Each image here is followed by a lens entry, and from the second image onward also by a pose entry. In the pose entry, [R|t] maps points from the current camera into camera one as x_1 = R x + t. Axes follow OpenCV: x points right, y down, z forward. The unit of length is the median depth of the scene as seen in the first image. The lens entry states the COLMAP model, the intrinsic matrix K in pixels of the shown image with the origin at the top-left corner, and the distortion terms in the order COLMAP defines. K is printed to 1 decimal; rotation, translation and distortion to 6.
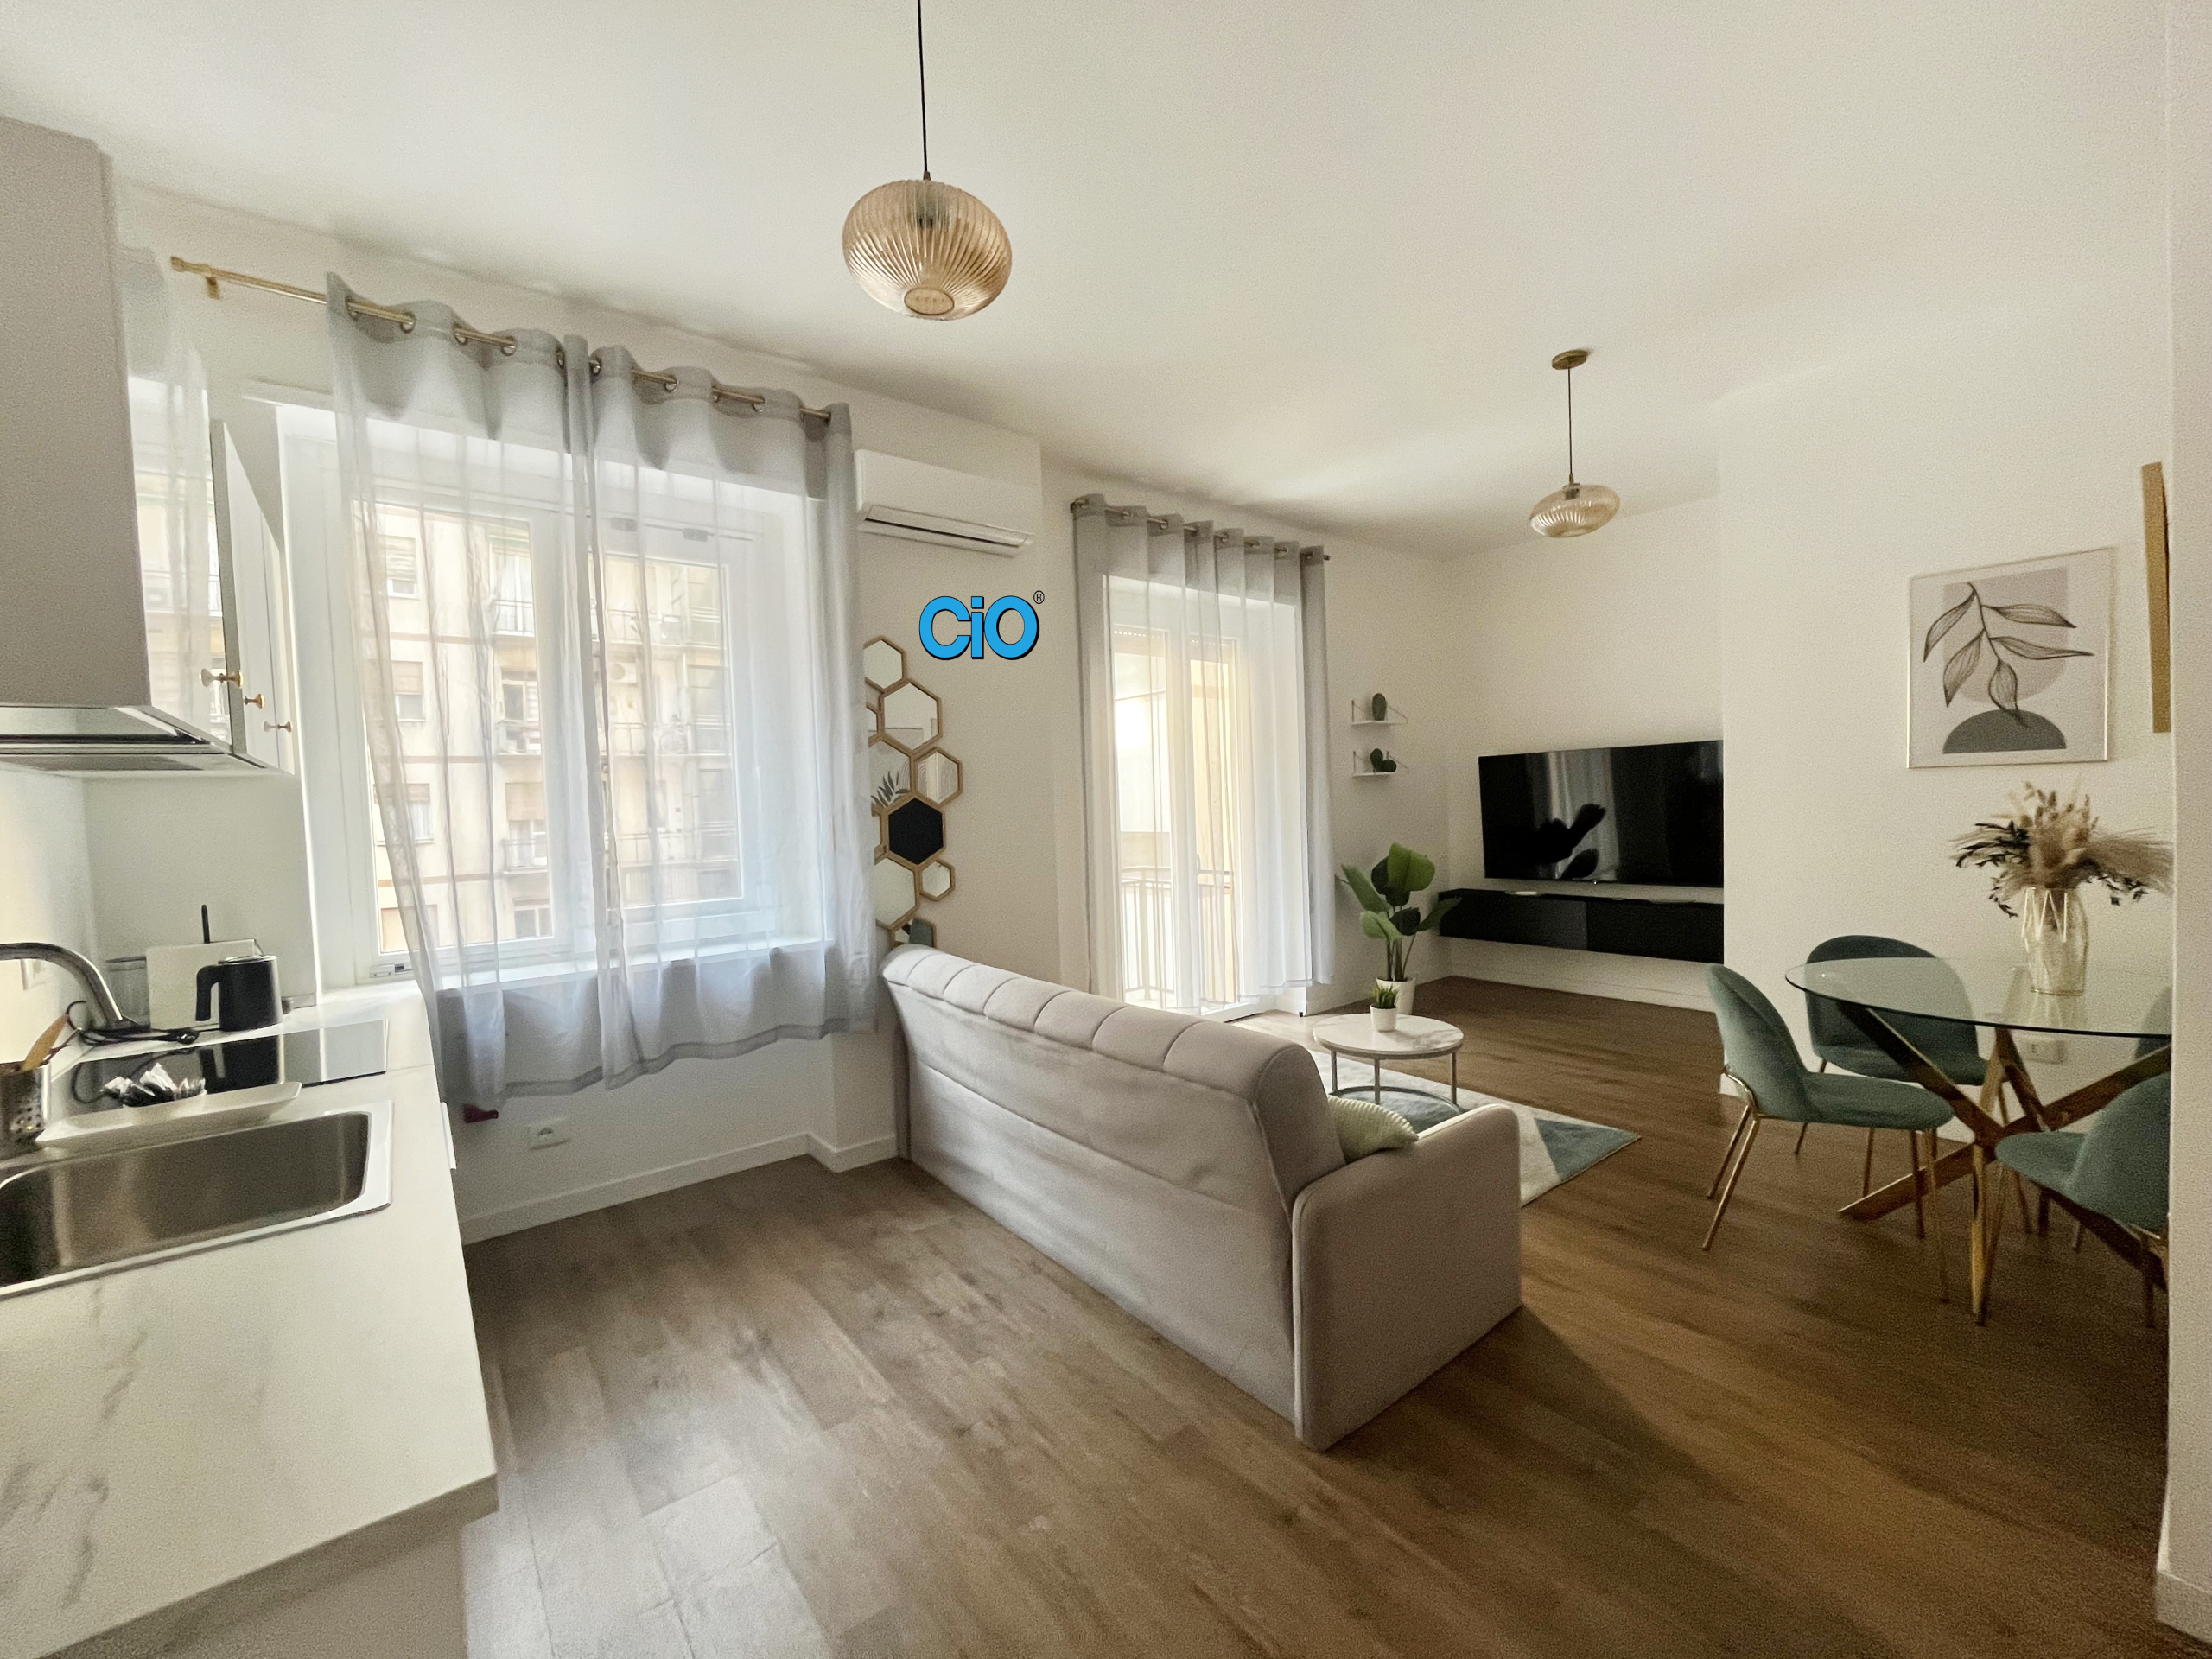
lens RADIAL K [[900.6, 0, 1106.0], [0, 900.6, 829.5], [0, 0, 1]] dist [-0.004373, -0.000187]
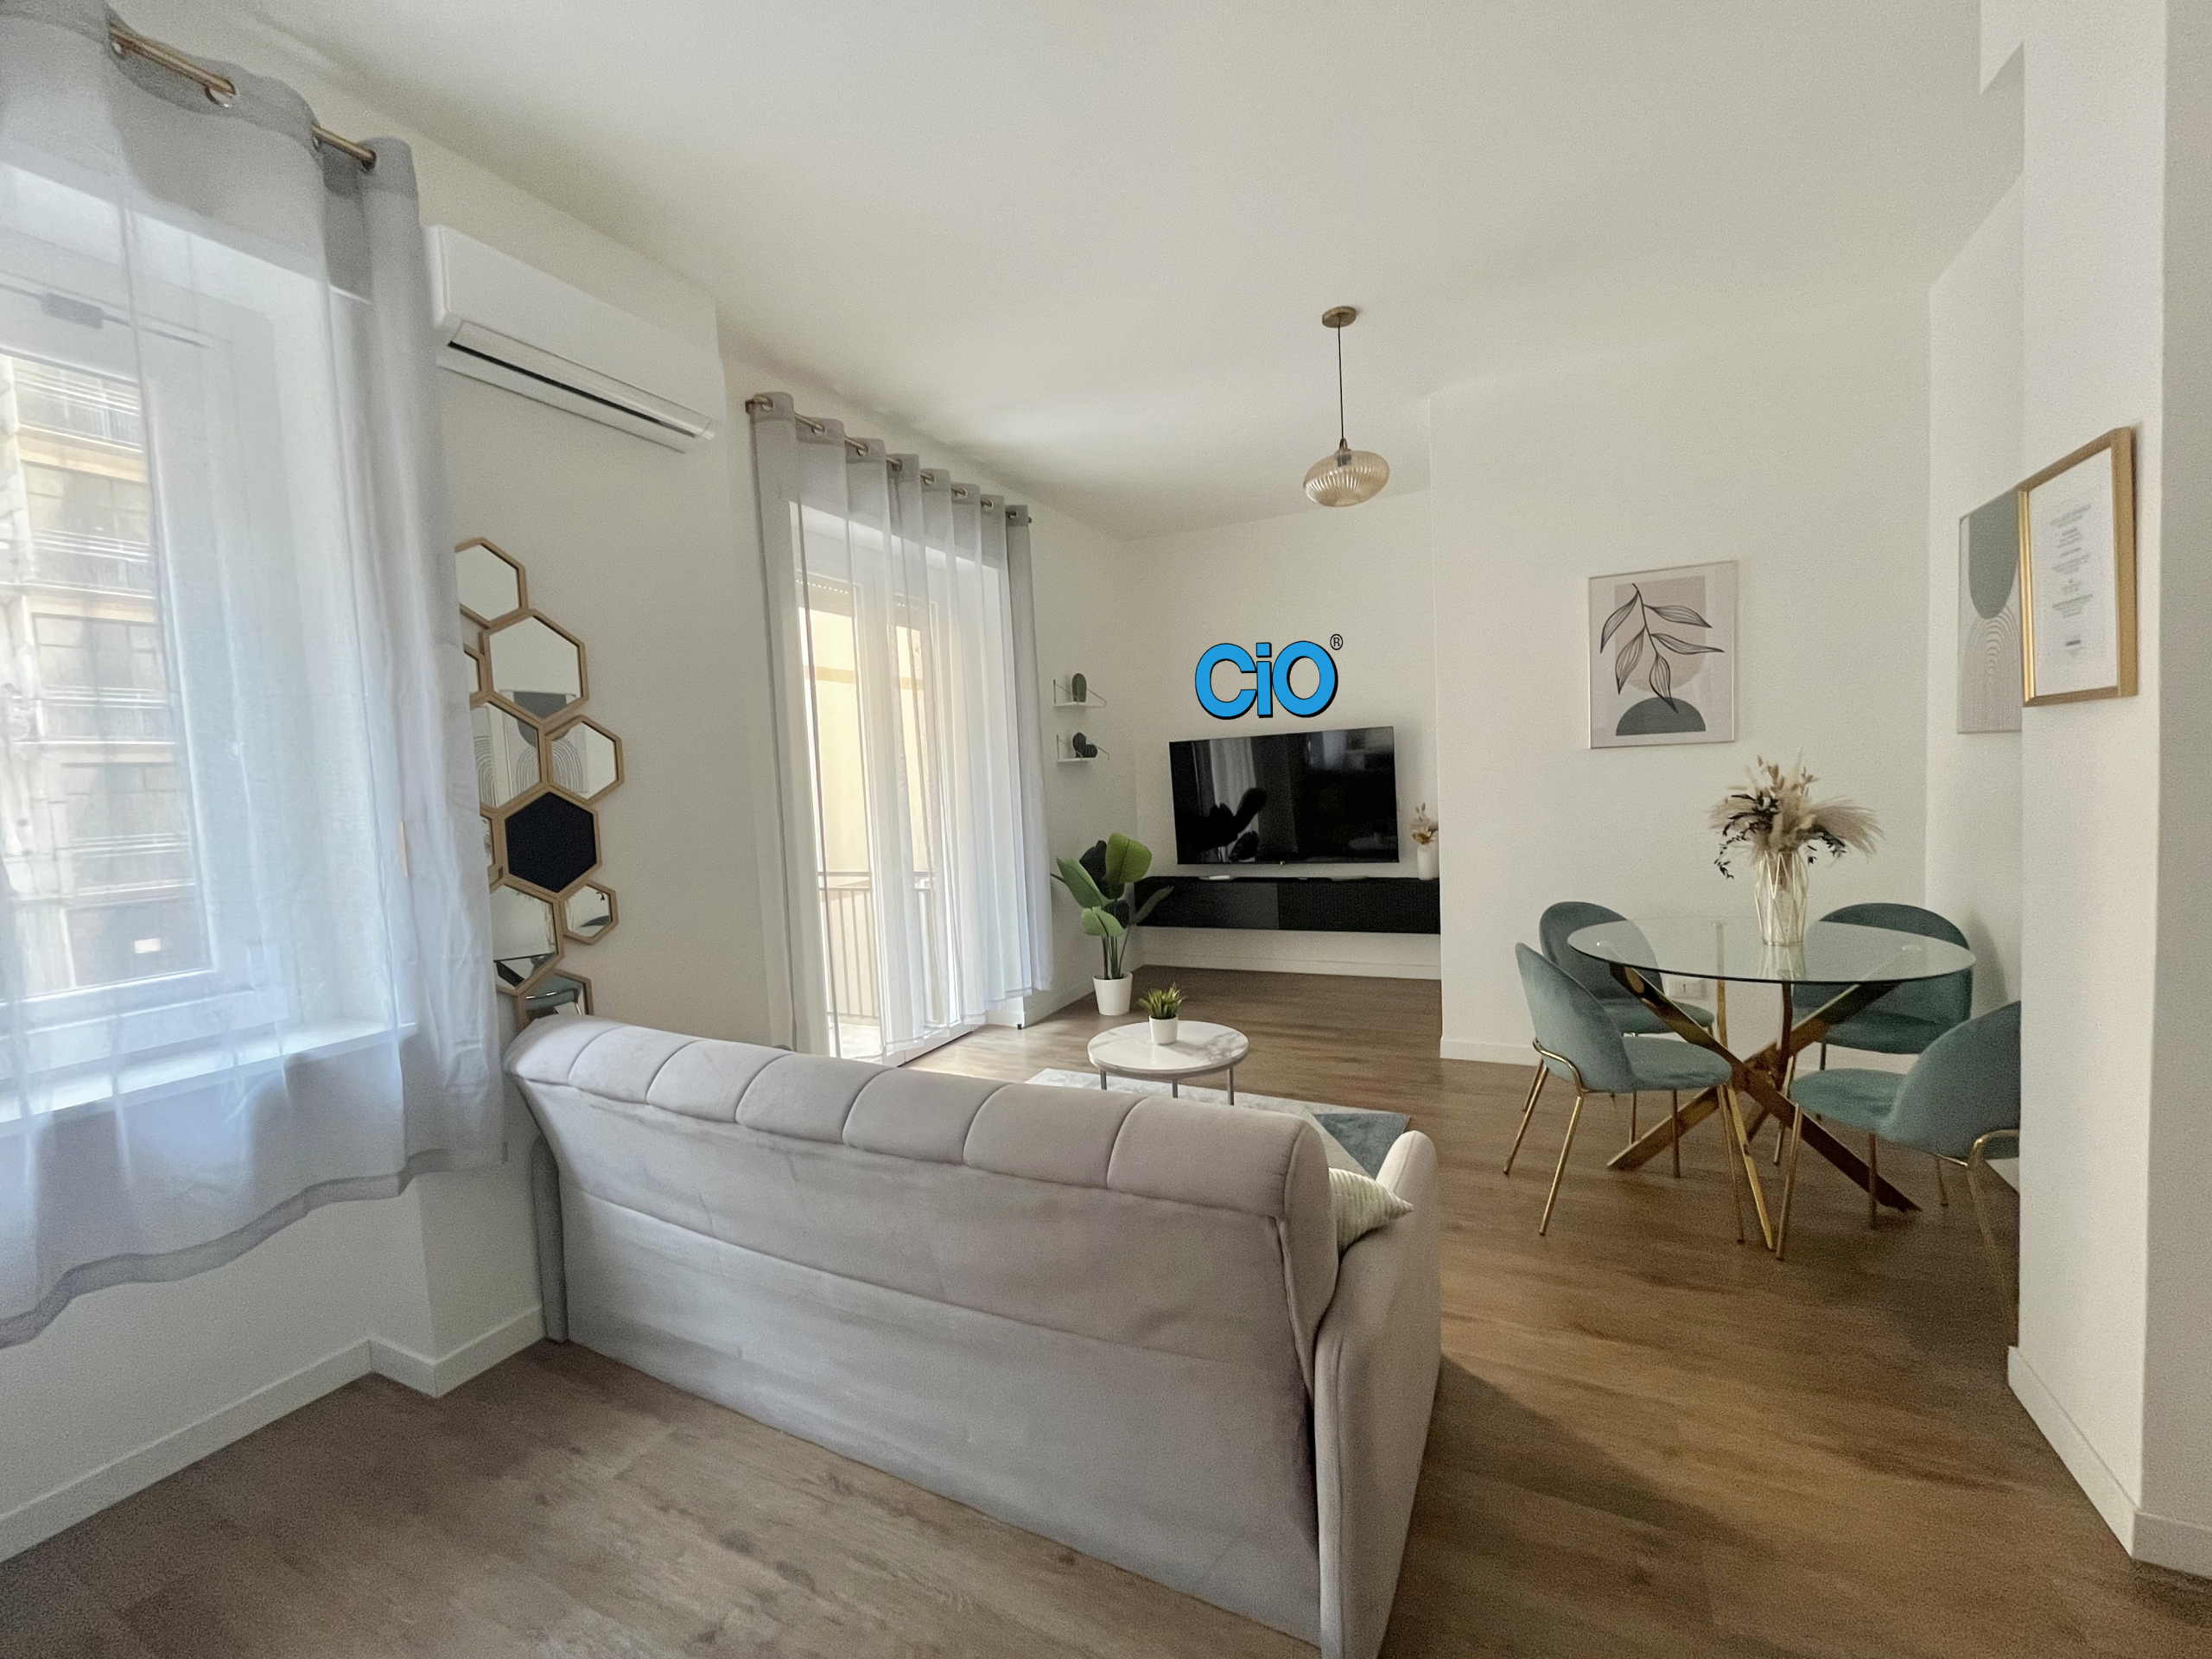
lens RADIAL K [[900.6, 0, 1106.0], [0, 900.6, 829.5], [0, 0, 1]] dist [-0.004373, -0.000187]
pose [[0.905292, -0.035921, 0.423267, -0.131926], [0.032507, 0.999355, 0.015284, -0.004450], [-0.423543, -0.000077, 0.905876, 0.248427]]
